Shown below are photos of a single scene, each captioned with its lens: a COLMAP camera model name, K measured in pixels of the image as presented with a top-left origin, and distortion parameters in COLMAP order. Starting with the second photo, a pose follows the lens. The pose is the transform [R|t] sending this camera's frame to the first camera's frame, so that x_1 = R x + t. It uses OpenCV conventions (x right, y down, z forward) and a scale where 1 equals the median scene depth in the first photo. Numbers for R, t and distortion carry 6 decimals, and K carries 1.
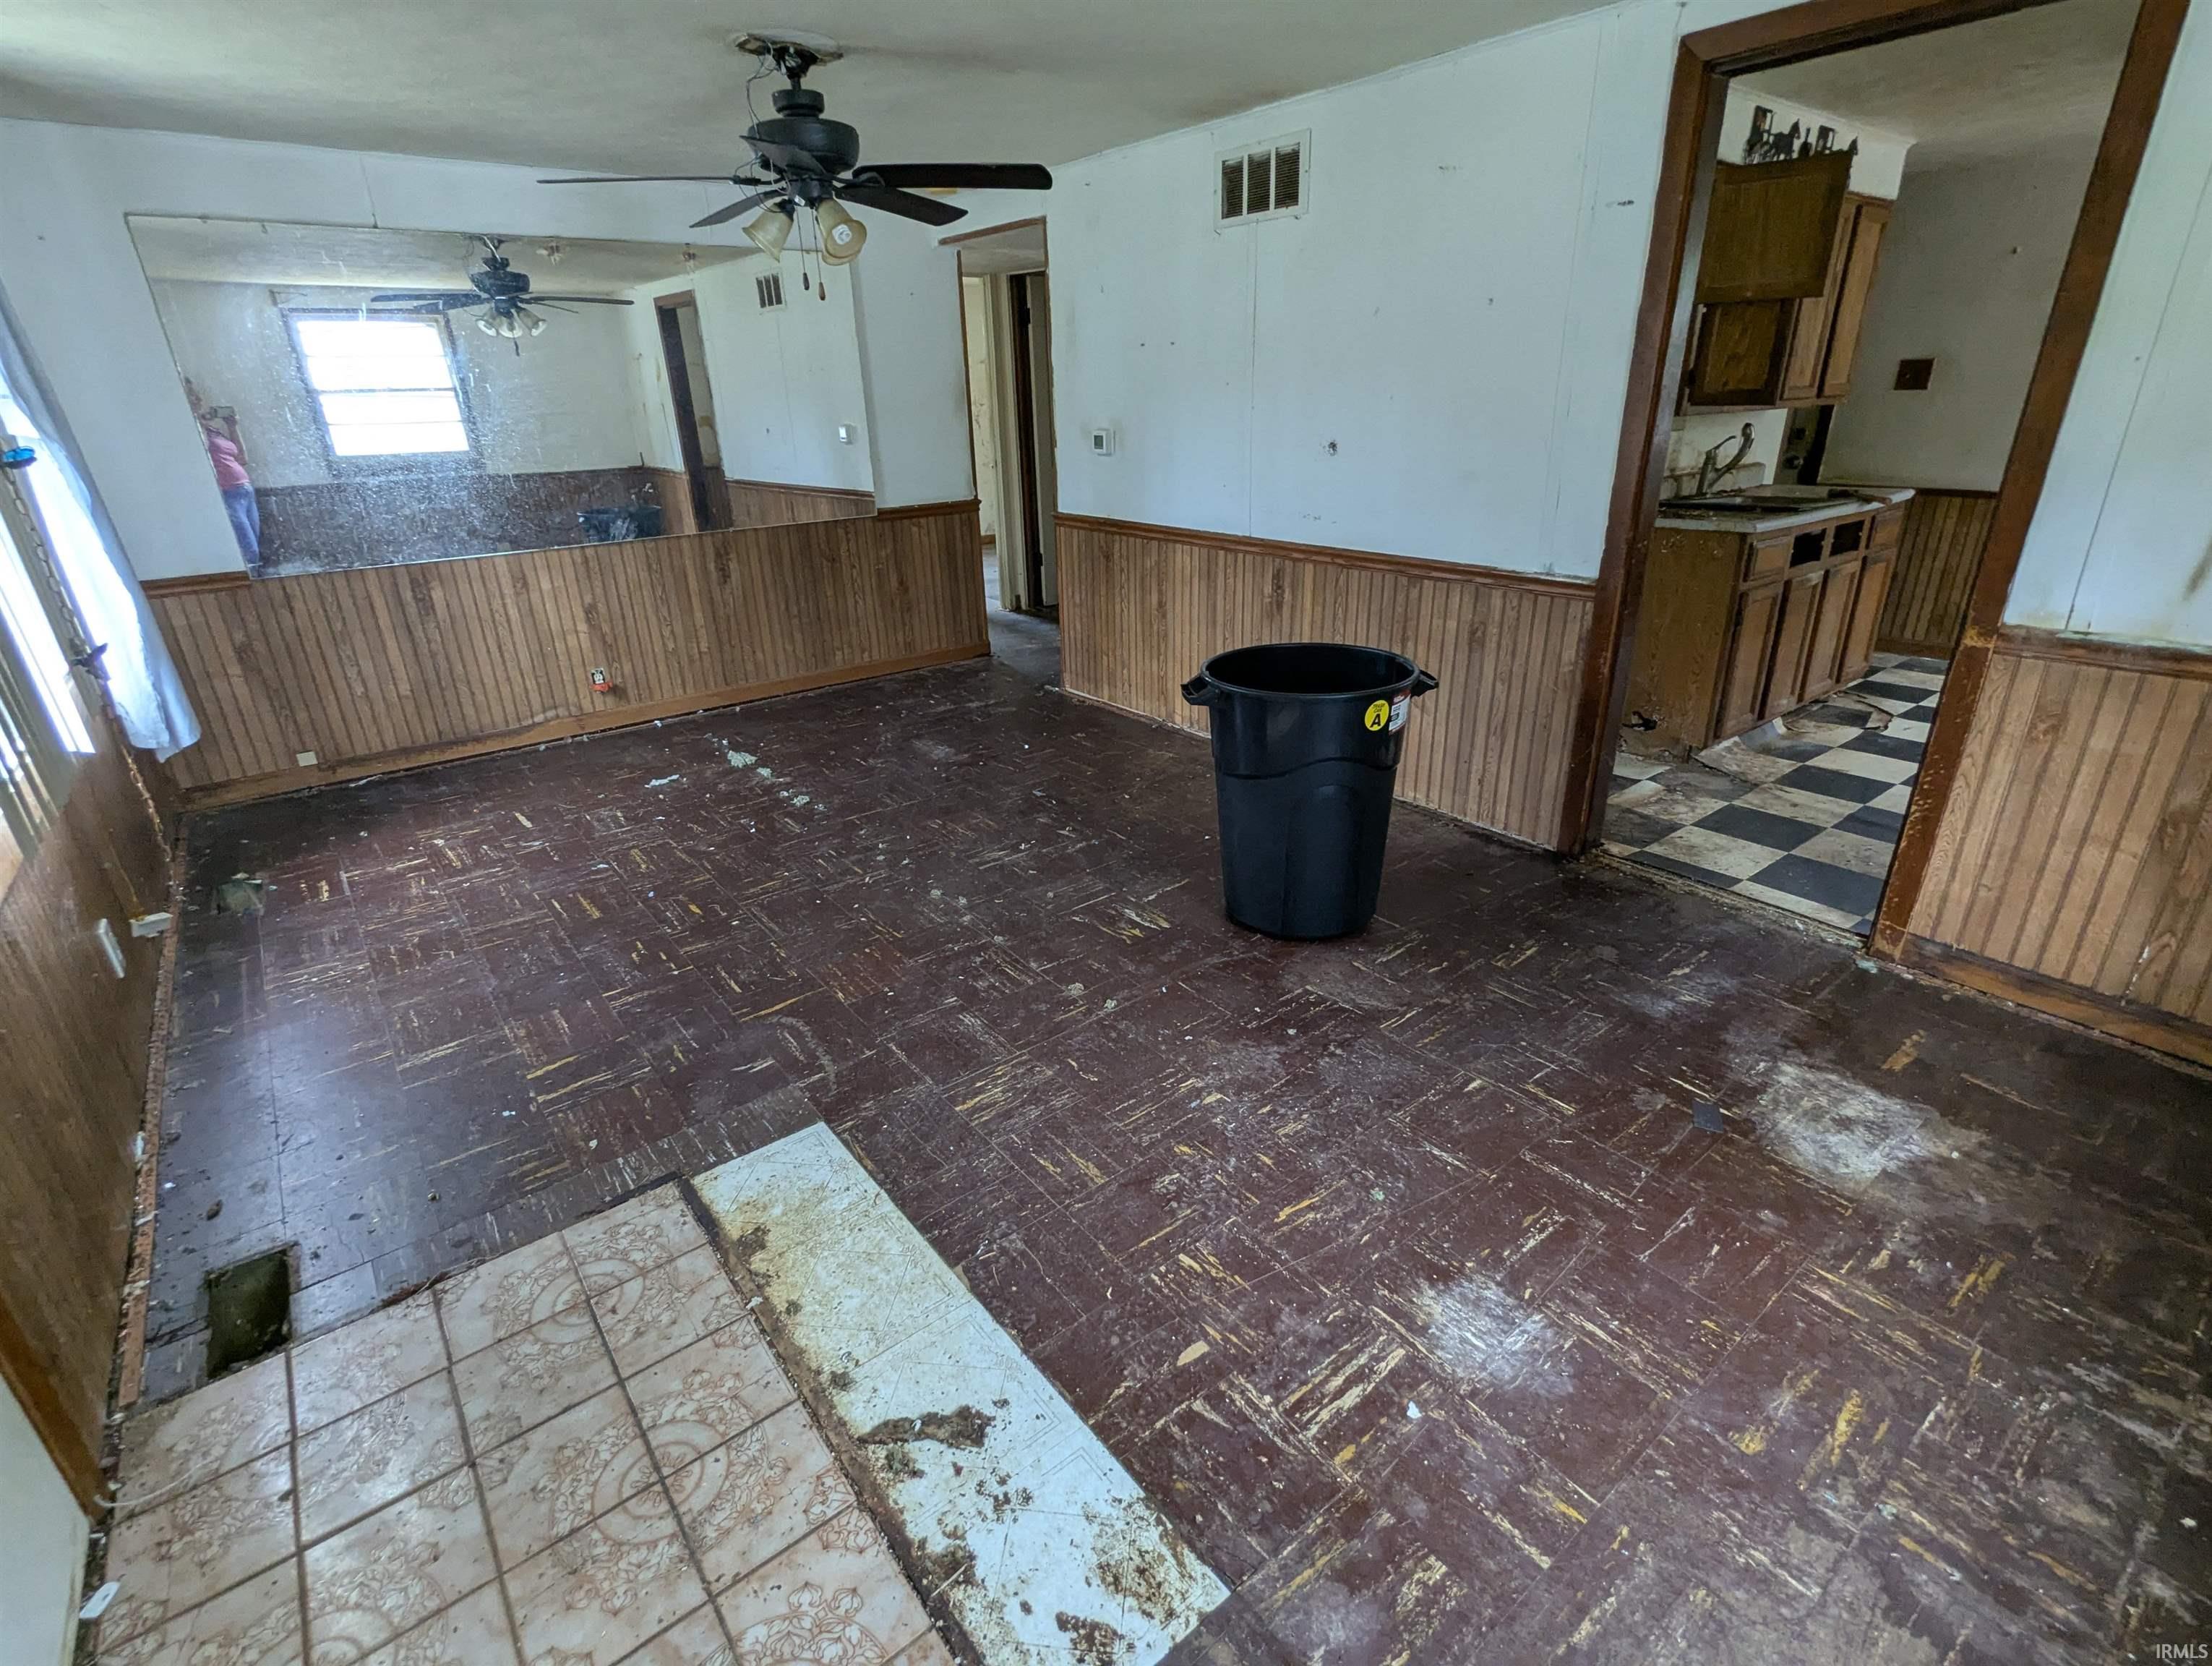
lens RADIAL K [[1048.4, 0, 1106.0], [0, 1048.4, 833.0], [0, 0, 1]] dist [-0.001672, -0.000076]
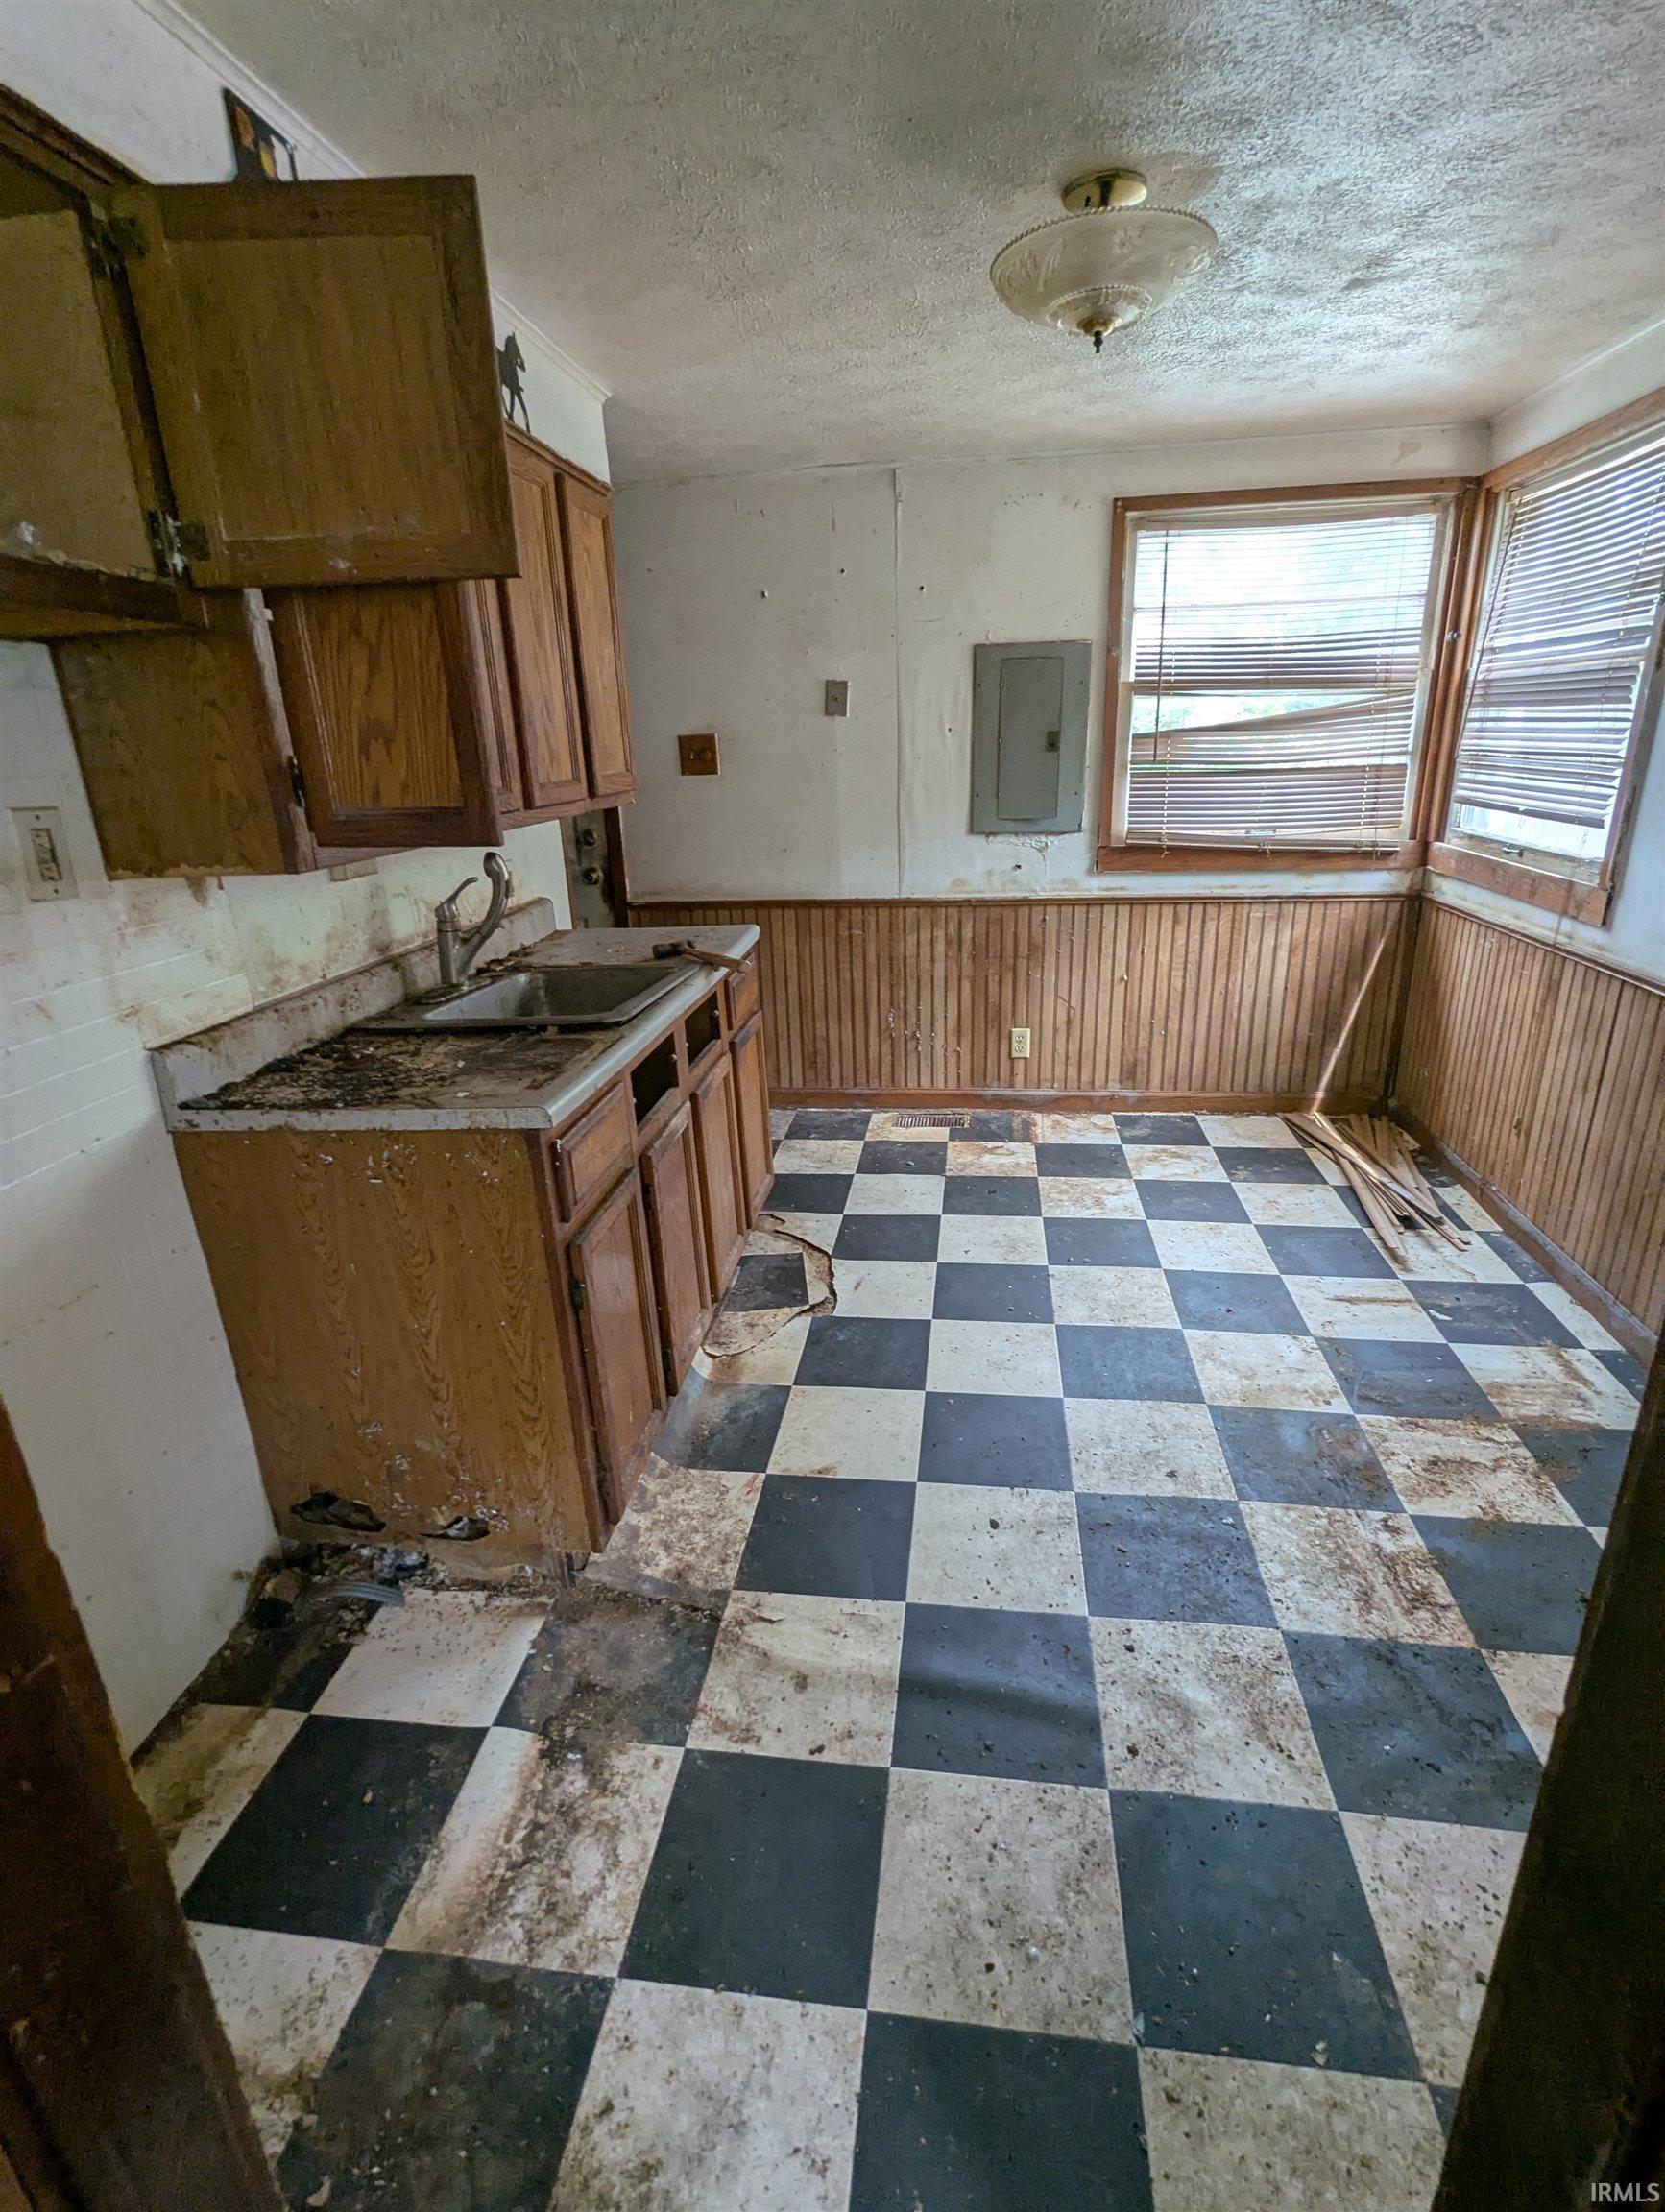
lens RADIAL K [[1048.4, 0, 823.7], [0, 1048.4, 1112.0], [0, 0, 1]] dist [-0.001672, -0.000076]
pose [[0.723602, -0.231764, 0.650142, 0.375696], [0.281884, 0.959036, 0.028145, -0.242788], [-0.630033, 0.162899, 0.759291, 0.535927]]
